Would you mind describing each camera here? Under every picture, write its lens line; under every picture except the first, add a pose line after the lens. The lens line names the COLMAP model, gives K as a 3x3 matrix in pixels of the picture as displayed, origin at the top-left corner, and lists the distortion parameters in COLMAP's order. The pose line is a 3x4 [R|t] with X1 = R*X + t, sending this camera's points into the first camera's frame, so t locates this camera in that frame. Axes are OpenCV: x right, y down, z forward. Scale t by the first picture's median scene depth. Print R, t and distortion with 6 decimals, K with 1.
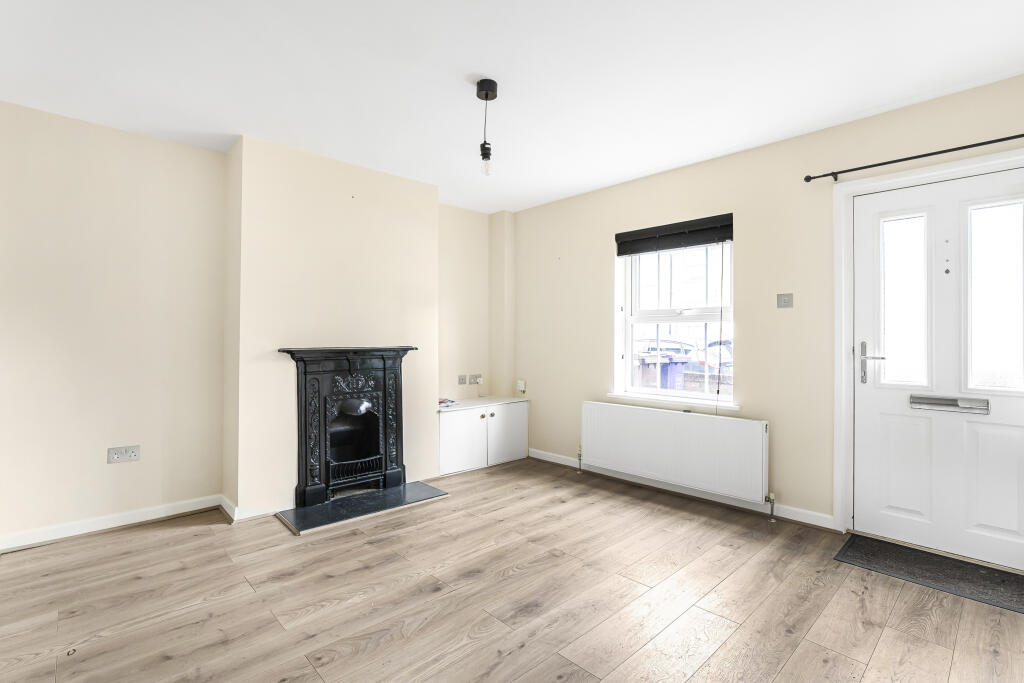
lens RADIAL K [[476.9, 0, 513.8], [0, 476.9, 337.7], [0, 0, 1]] dist [0.002536, 0.000320]
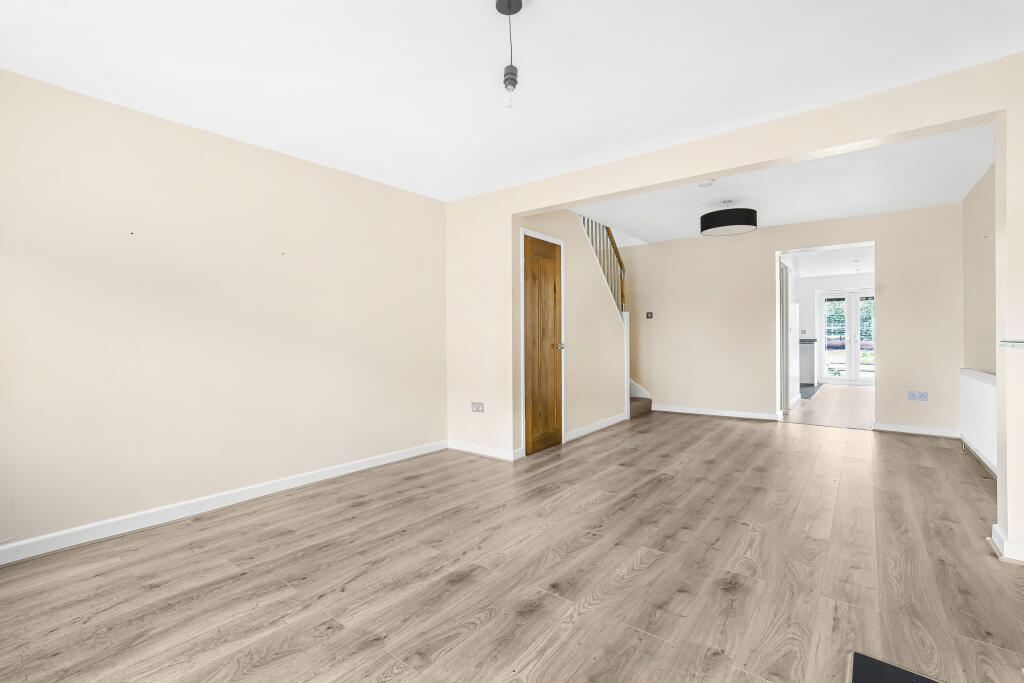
lens RADIAL K [[476.9, 0, 513.1], [0, 476.9, 342.0], [0, 0, 1]] dist [0.002536, 0.000320]
pose [[-0.988889, 0.010891, -0.148255, 0.052833], [0.010983, 0.999940, 0.000202, 0.024190], [0.148248, -0.001428, -0.988949, 1.663874]]
